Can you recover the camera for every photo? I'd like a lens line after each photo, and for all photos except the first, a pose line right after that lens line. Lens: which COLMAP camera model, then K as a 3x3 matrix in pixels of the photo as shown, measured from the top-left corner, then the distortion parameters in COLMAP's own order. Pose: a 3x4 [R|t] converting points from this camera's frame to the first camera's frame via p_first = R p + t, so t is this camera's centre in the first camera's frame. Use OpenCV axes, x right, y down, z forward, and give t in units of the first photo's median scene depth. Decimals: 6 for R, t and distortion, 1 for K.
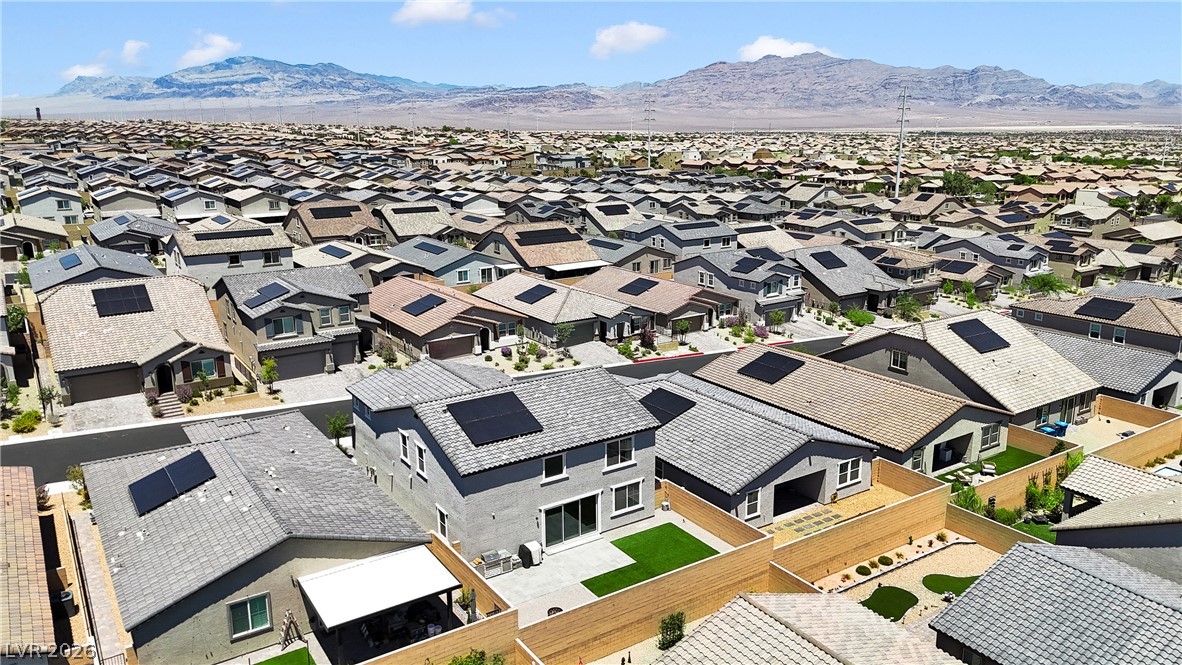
lens RADIAL K [[872.5, 0, 601.3], [0, 872.5, 319.3], [0, 0, 1]] dist [0.060239, -0.056560]
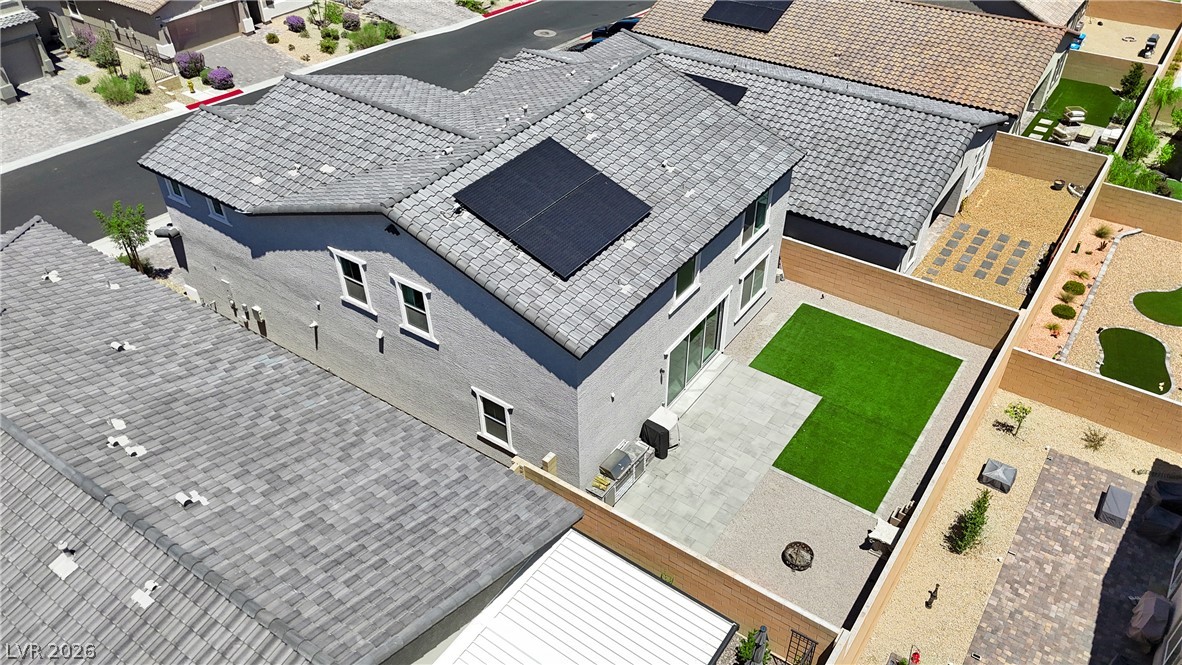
lens RADIAL K [[872.5, 0, 592.2], [0, 872.5, 329.0], [0, 0, 1]] dist [0.060239, -0.056560]
pose [[0.933934, -0.221650, 0.280427, -0.240210], [0.086086, 0.900911, 0.425380, -0.029433], [-0.346925, -0.373135, 0.860472, 0.508502]]
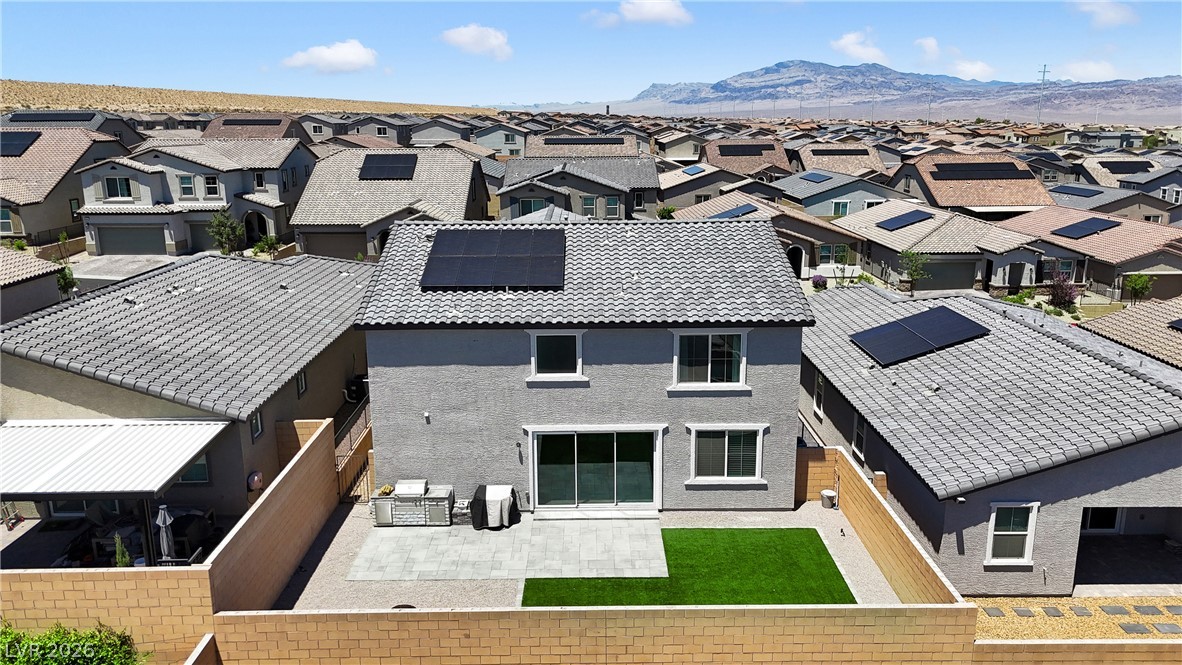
lens RADIAL K [[872.5, 0, 594.1], [0, 872.5, 339.3], [0, 0, 1]] dist [0.060239, -0.056560]
pose [[0.834751, 0.134772, -0.533879, 0.221281], [-0.123739, 0.990698, 0.056618, 0.116729], [0.536543, 0.018800, 0.843663, 0.525464]]
